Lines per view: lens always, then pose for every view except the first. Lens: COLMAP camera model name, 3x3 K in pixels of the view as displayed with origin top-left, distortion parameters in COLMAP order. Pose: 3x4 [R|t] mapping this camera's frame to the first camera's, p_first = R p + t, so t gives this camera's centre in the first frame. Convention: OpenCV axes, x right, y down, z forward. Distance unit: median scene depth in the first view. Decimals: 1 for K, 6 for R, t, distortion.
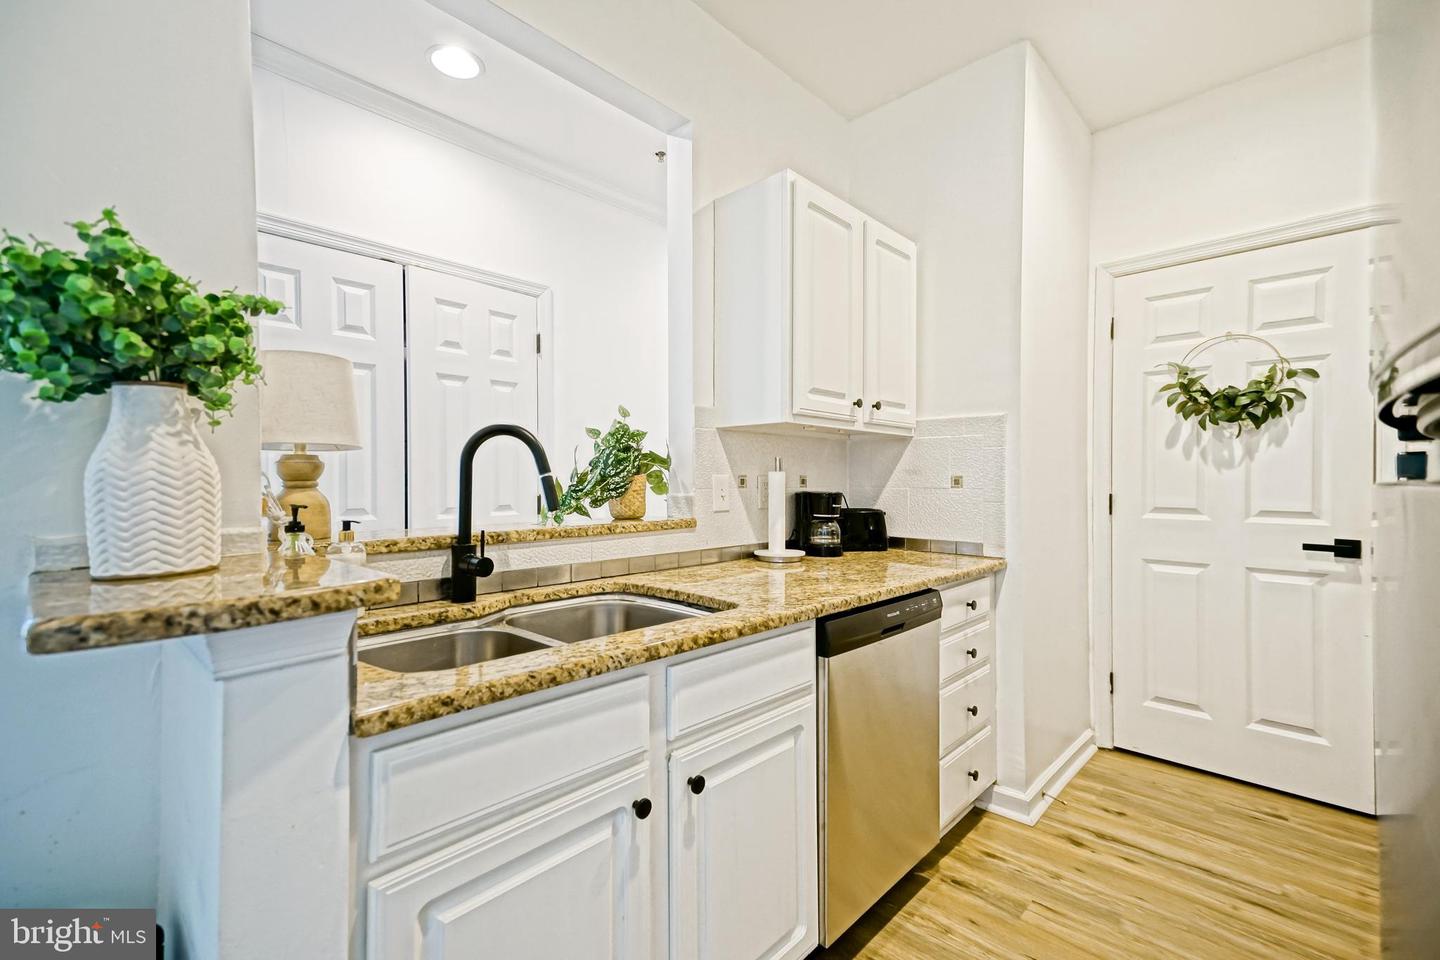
lens RADIAL K [[623.5, 0, 718.1], [0, 623.5, 478.7], [0, 0, 1]] dist [0.001451, 0.000130]
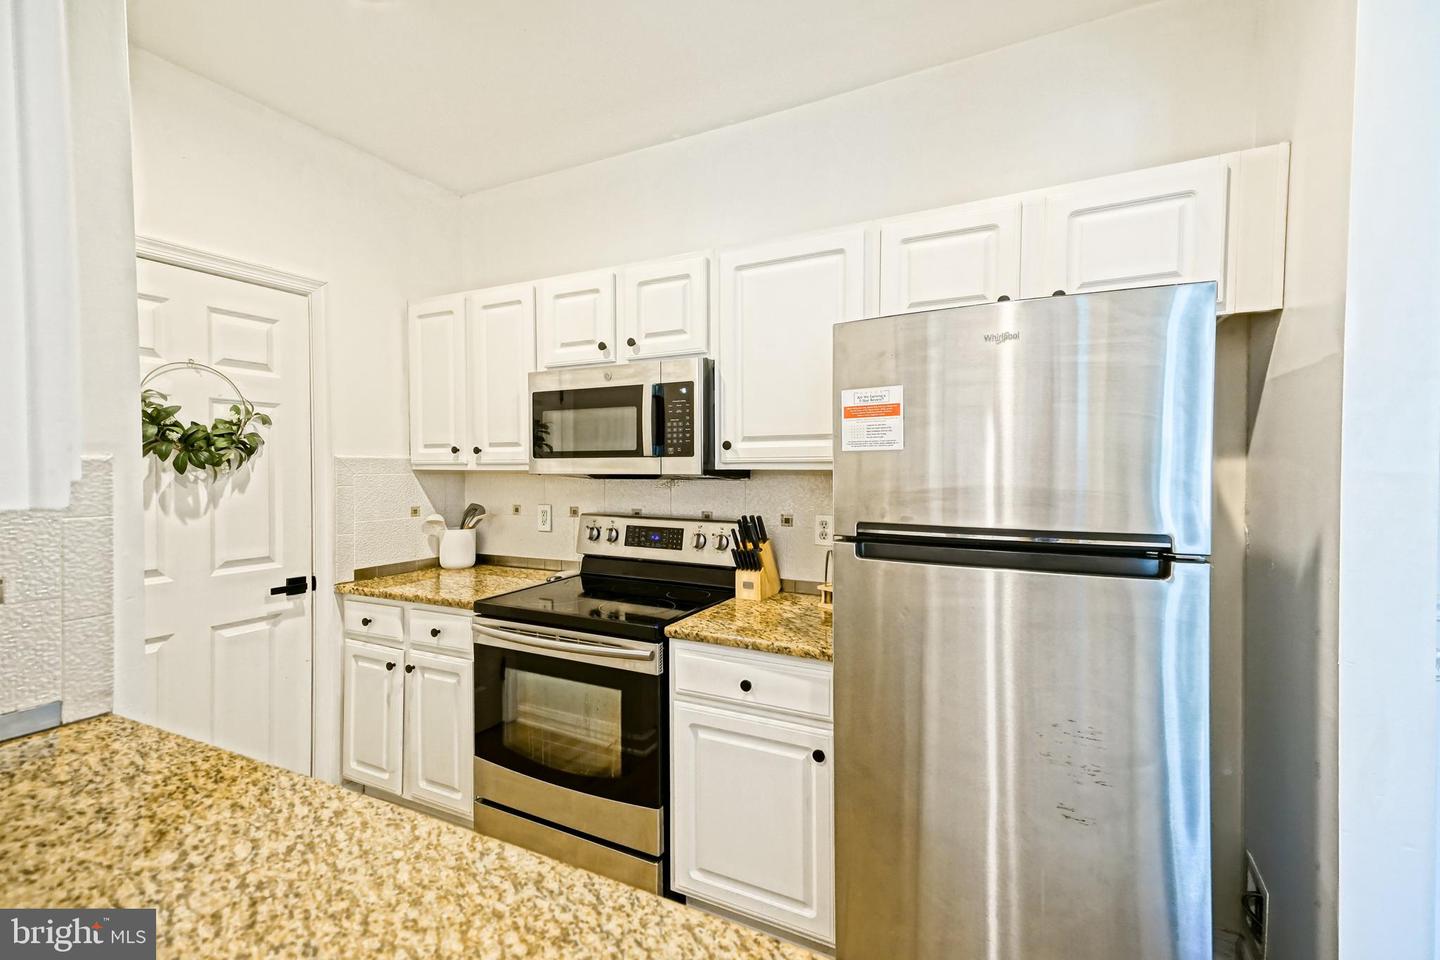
lens RADIAL K [[623.5, 0, 715.0], [0, 623.5, 477.2], [0, 0, 1]] dist [0.001451, 0.000130]
pose [[-0.317302, -0.014172, 0.948219, -0.230656], [0.003786, 0.999861, 0.016211, -0.085270], [-0.948317, 0.008733, -0.317204, 0.599667]]
